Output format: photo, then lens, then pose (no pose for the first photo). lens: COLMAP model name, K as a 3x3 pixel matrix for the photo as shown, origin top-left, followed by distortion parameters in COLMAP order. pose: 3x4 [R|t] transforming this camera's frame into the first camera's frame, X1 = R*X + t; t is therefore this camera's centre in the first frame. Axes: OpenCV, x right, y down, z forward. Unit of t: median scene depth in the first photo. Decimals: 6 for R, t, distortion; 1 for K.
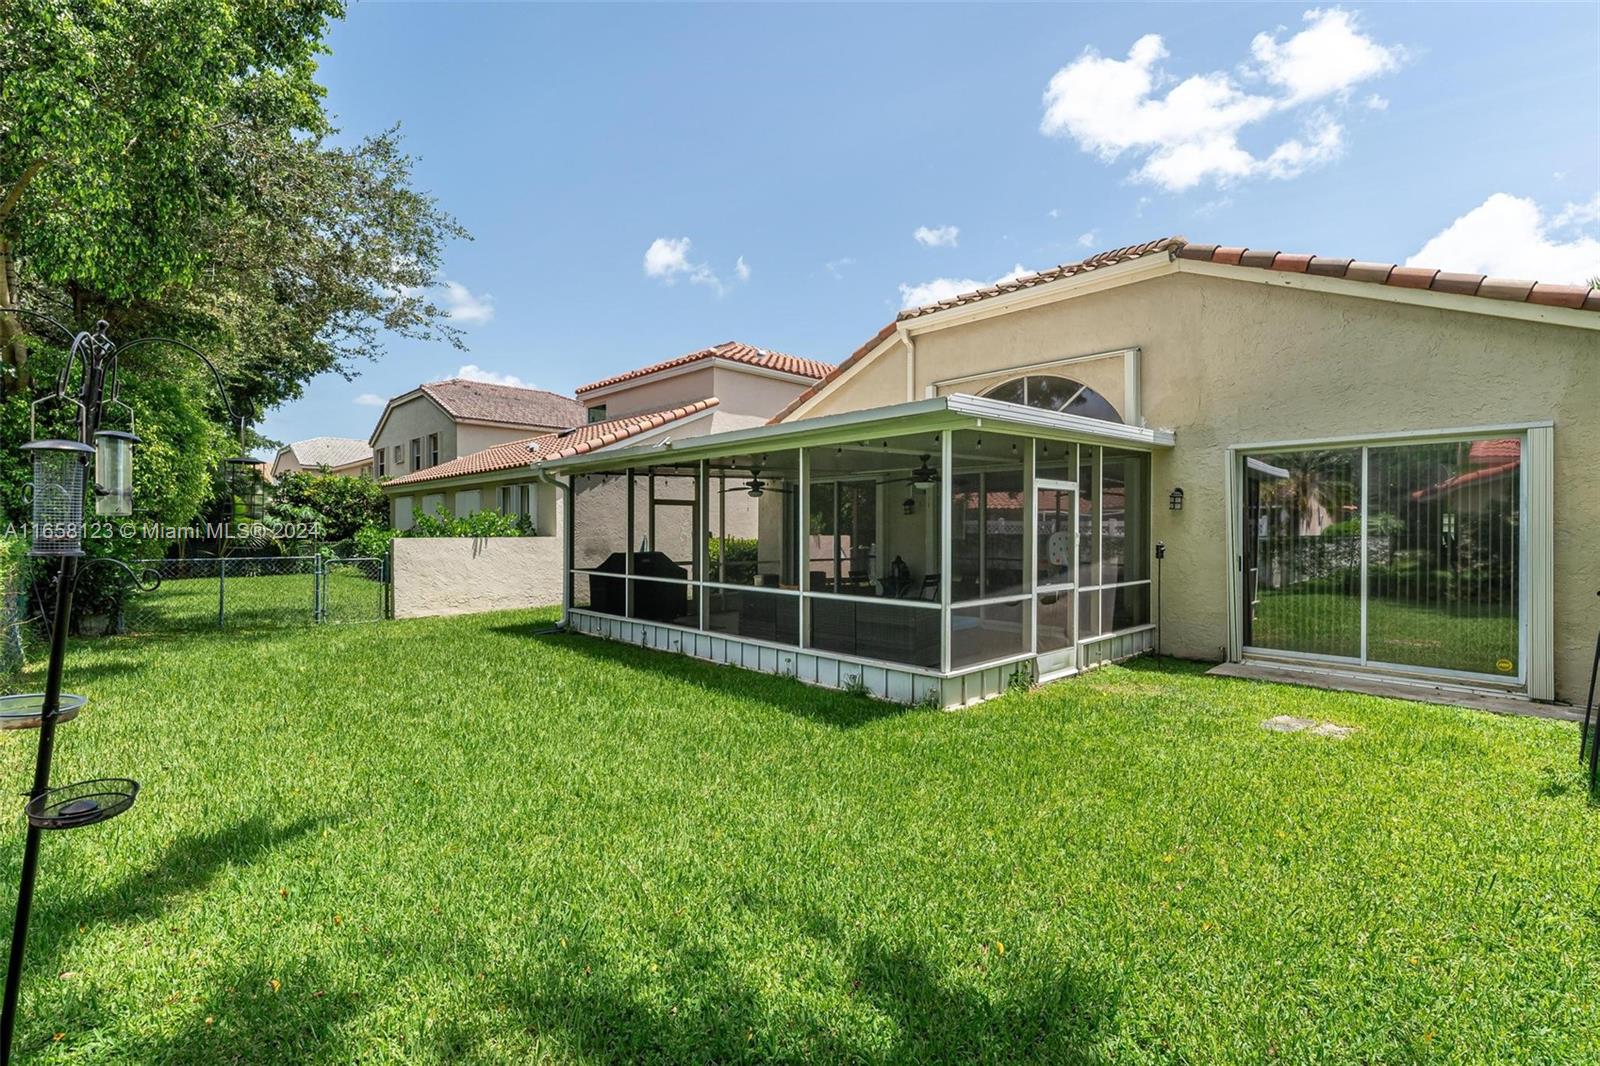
lens RADIAL K [[740.0, 0, 800.0], [0, 740.0, 533.0], [0, 0, 1]] dist [0.000078, 0.000180]
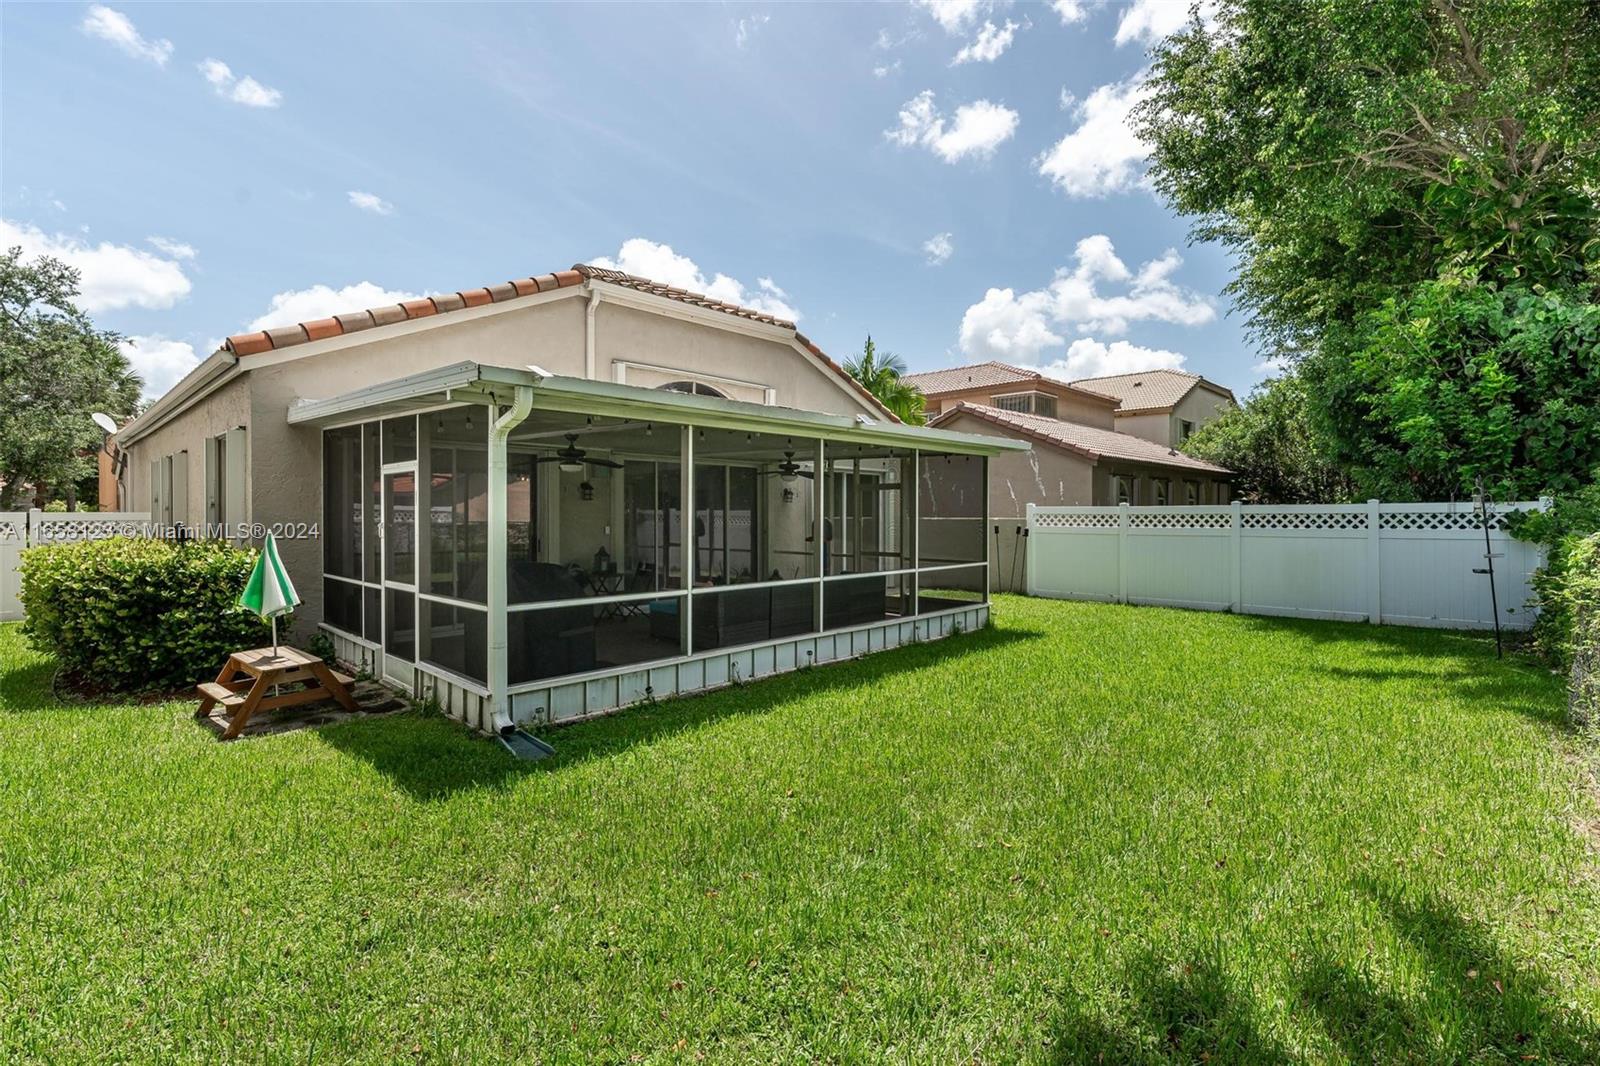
lens RADIAL K [[719.4, 0, 807.8], [0, 719.4, 522.6], [0, 0, 1]] dist [0.000096, 0.001004]
pose [[-0.083244, -0.009202, 0.996487, -0.910627], [-0.003026, 0.999955, 0.008981, -0.007241], [-0.996525, -0.002268, -0.083268, 0.997096]]
